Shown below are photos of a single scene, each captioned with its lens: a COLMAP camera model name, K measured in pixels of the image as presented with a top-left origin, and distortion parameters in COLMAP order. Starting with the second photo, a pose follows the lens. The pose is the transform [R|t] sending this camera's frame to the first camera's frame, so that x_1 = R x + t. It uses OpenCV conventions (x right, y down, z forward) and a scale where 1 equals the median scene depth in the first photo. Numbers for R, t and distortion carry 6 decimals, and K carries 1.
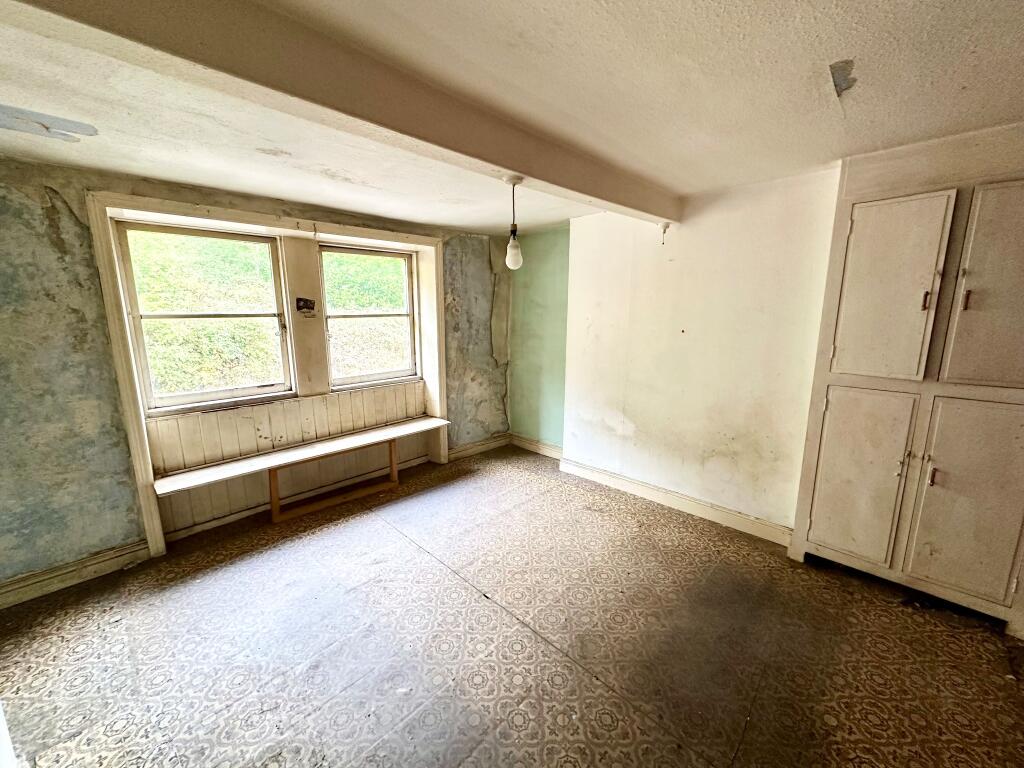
lens RADIAL K [[409.5, 0, 513.5], [0, 409.5, 382.5], [0, 0, 1]] dist [0.000862, 0.000620]
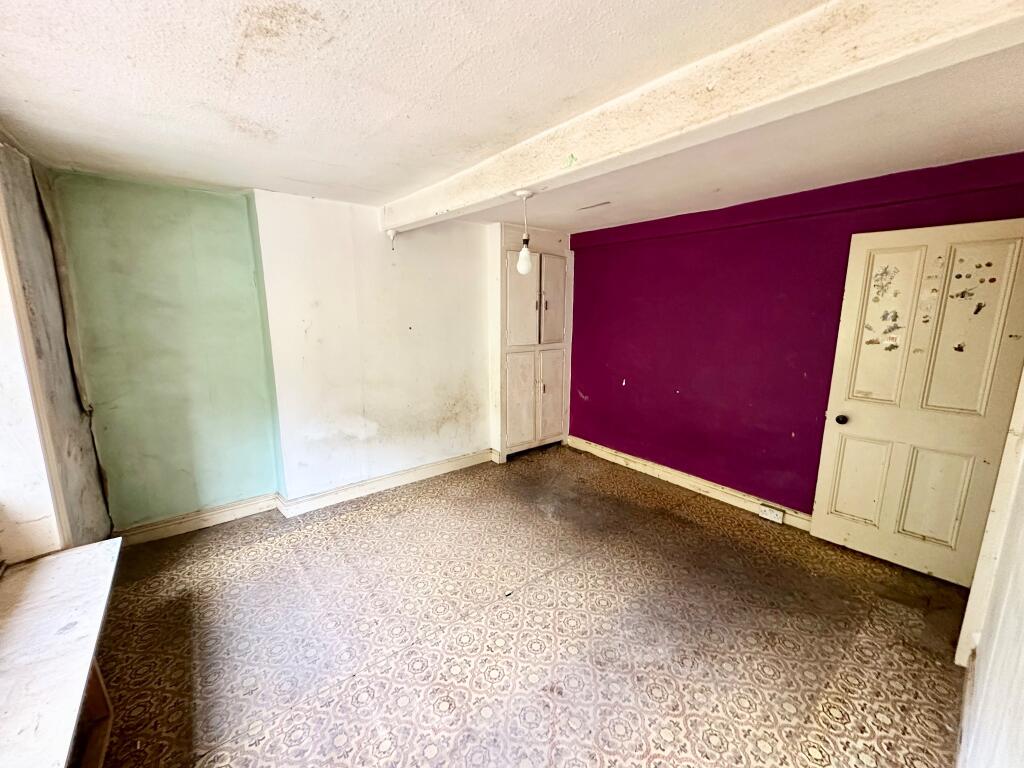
lens RADIAL K [[409.5, 0, 513.0], [0, 409.5, 384.5], [0, 0, 1]] dist [0.000862, 0.000620]
pose [[0.122078, -0.182301, 0.975635, -0.706327], [0.172878, 0.971866, 0.159965, -0.104496], [-0.977348, 0.149138, 0.150159, 0.561450]]
